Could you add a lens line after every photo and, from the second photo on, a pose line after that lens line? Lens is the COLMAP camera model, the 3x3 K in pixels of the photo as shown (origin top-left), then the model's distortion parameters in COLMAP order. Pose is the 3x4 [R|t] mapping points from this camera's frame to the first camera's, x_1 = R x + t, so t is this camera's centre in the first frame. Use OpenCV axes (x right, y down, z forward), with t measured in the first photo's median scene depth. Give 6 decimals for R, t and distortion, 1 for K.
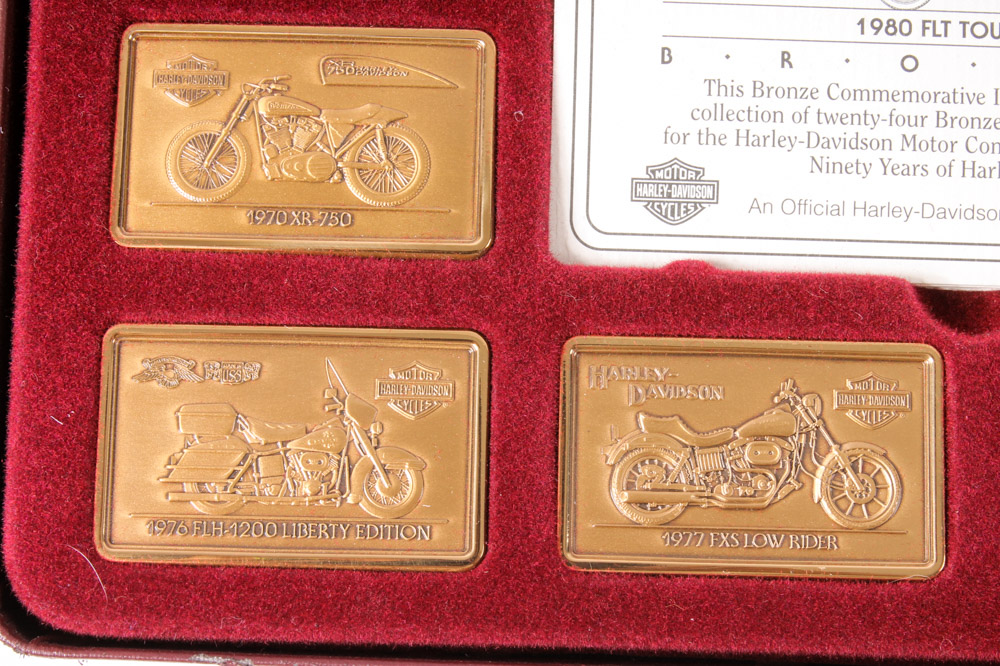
lens RADIAL K [[2766.1, 0, 498.8], [0, 2766.1, 335.8], [0, 0, 1]] dist [0.035401, 0.692549]
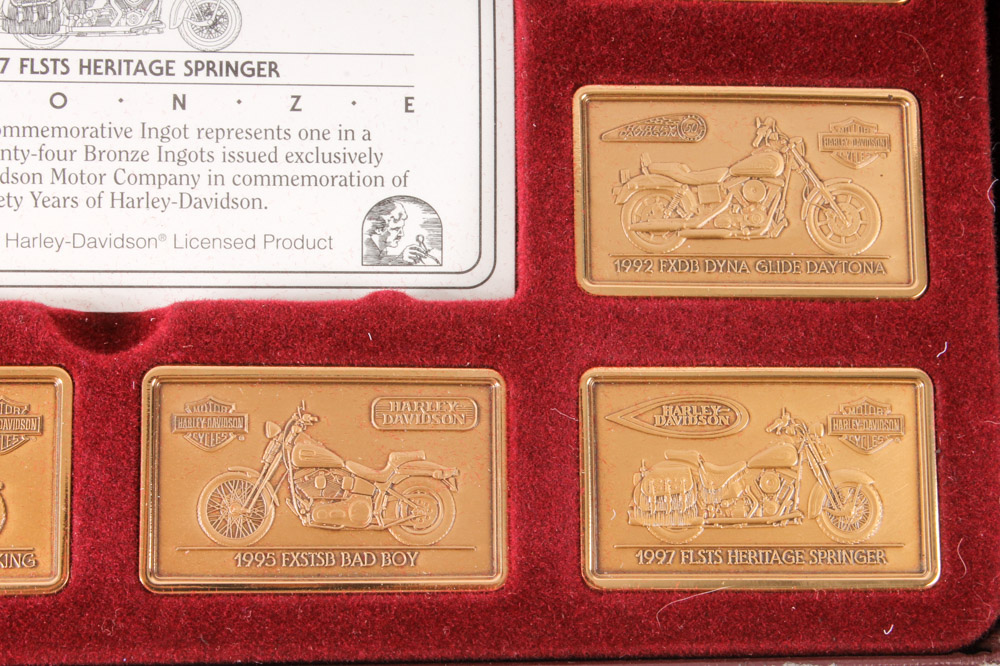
lens RADIAL K [[2604.4, 0, 502.1], [0, 2604.4, 333.2], [0, 0, 1]] dist [0.078606, 0.288346]
pose [[0.998850, -0.027404, 0.039341, 0.274574], [0.027955, 0.999518, -0.013533, 0.007547], [-0.038951, 0.014617, 0.999134, 0.009813]]
